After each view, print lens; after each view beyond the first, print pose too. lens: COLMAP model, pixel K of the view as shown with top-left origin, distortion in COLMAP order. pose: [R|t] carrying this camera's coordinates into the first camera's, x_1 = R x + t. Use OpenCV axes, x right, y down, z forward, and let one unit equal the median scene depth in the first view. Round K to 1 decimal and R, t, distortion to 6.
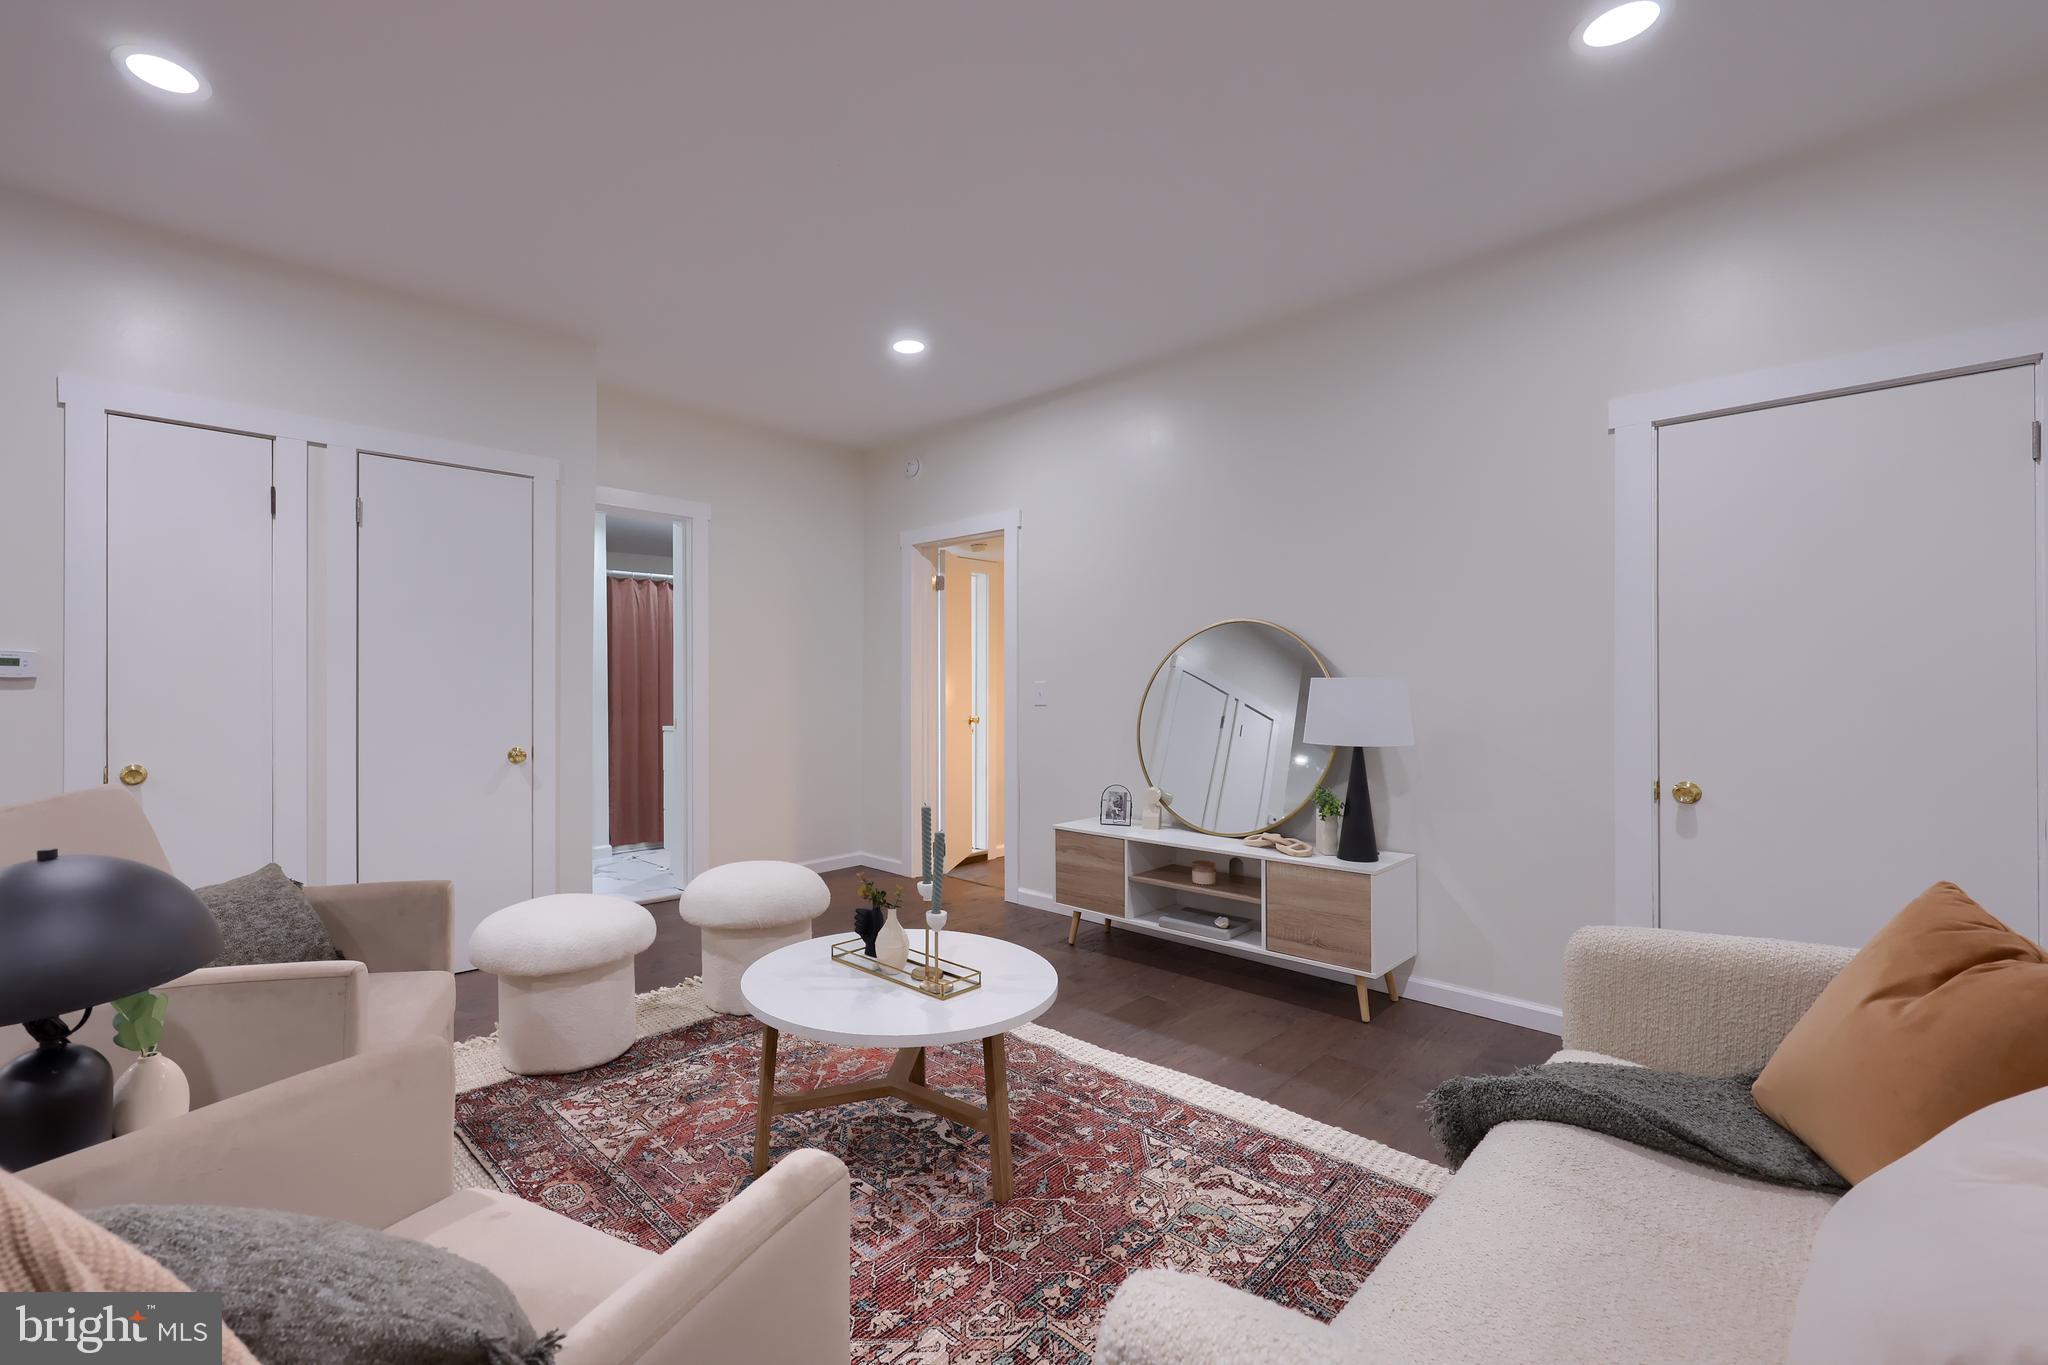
lens RADIAL K [[865.1, 0, 923.1], [0, 865.1, 690.8], [0, 0, 1]] dist [-0.011169, 0.000597]
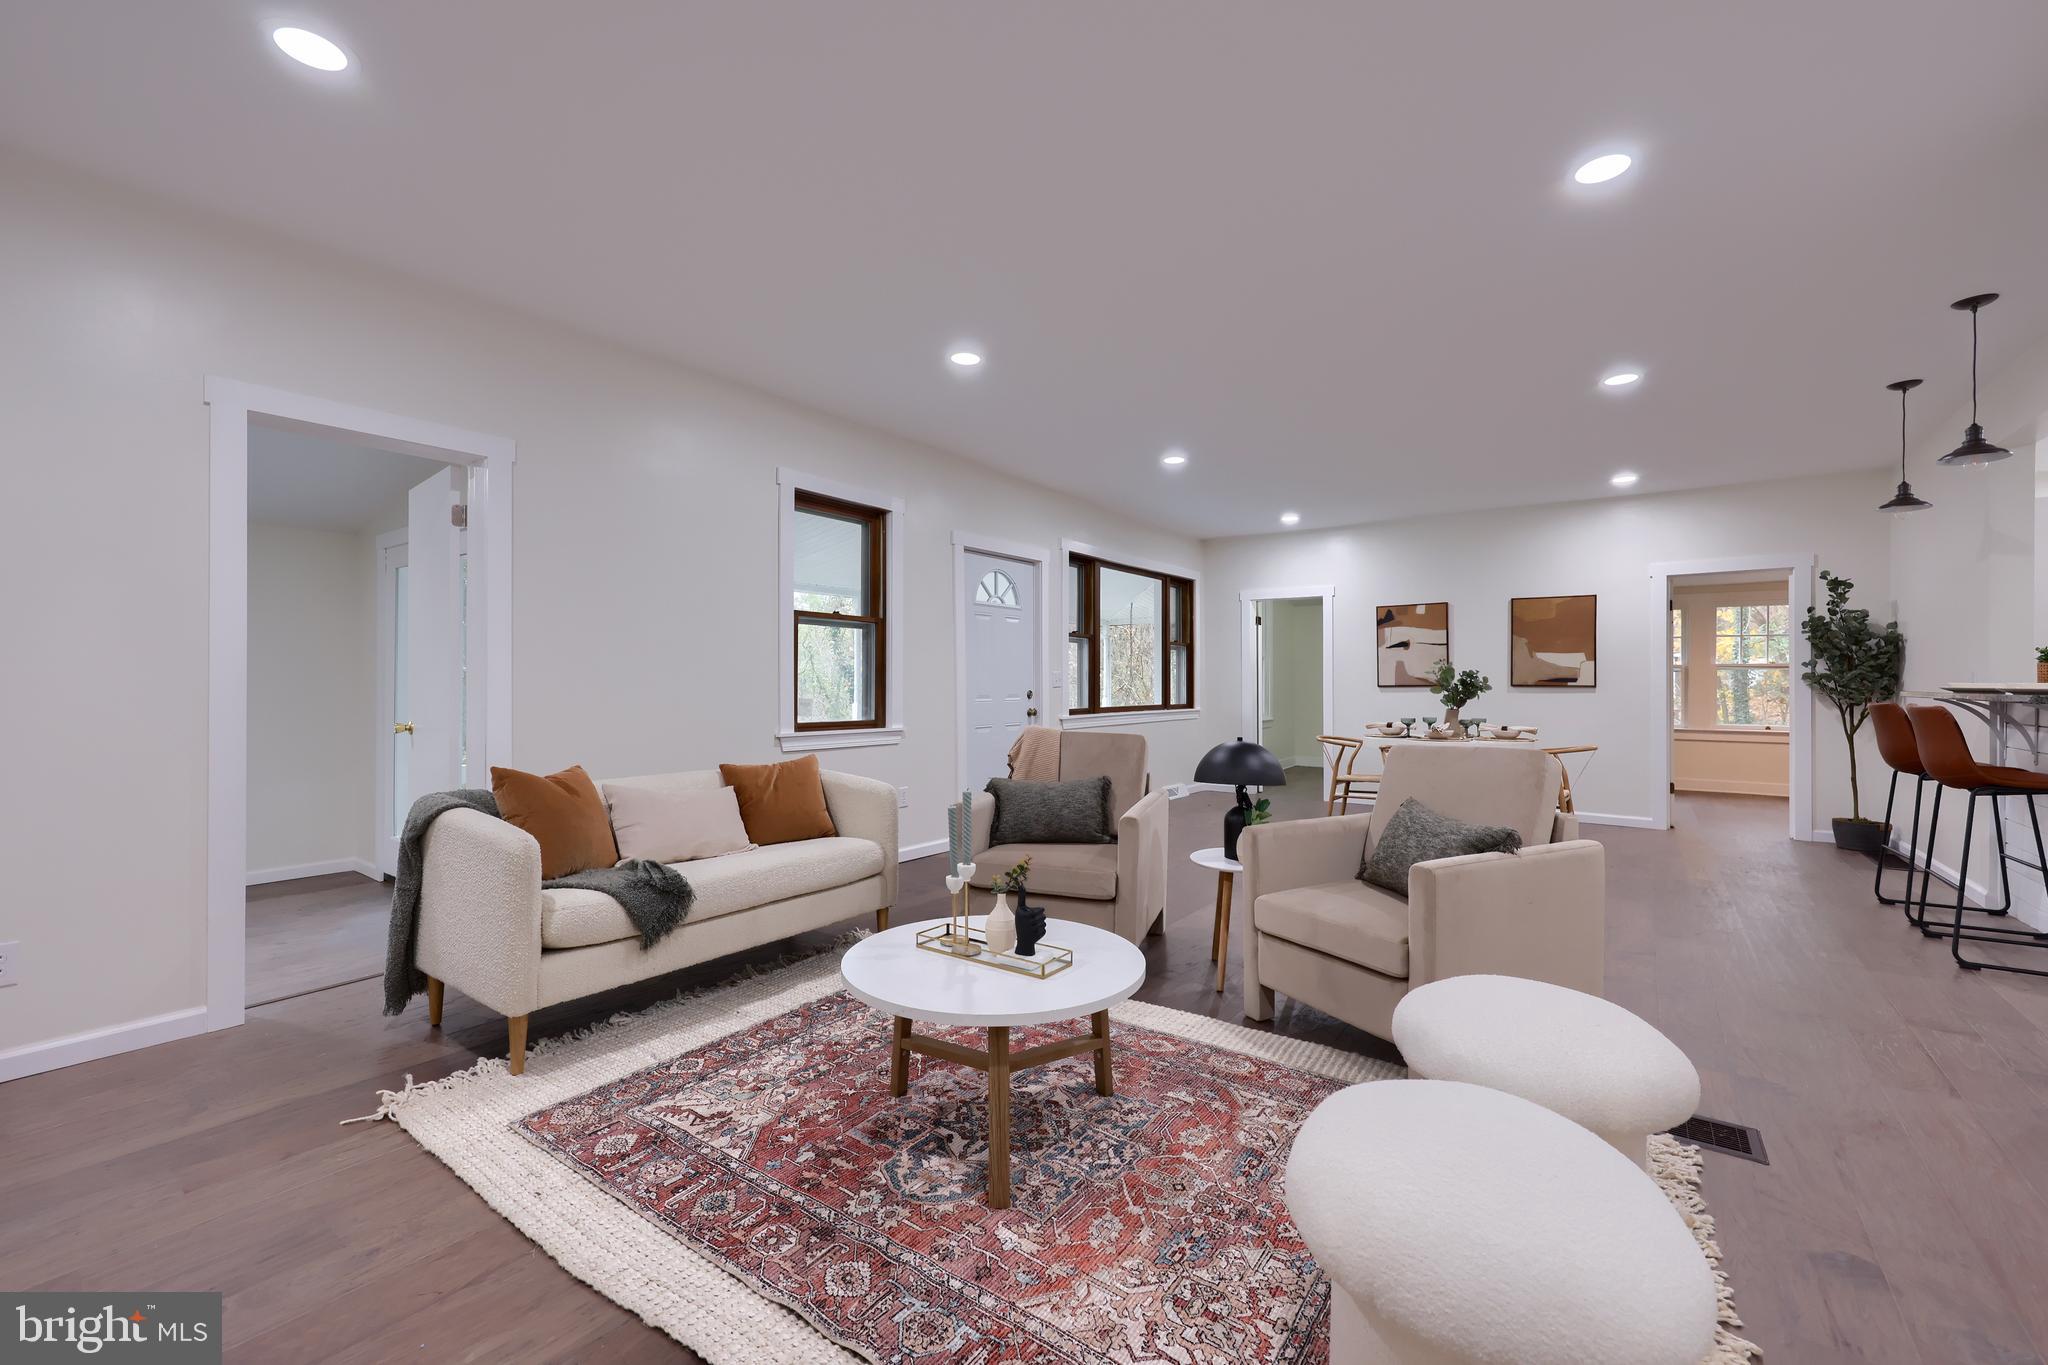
lens RADIAL K [[830.6, 0, 1012.8], [0, 830.6, 679.0], [0, 0, 1]] dist [0.002334, -0.000291]
pose [[-0.984692, 0.000193, -0.174302, 0.122735], [0.000232, 1.000000, -0.000198, -0.007672], [0.174302, -0.000235, -0.984692, 1.930027]]
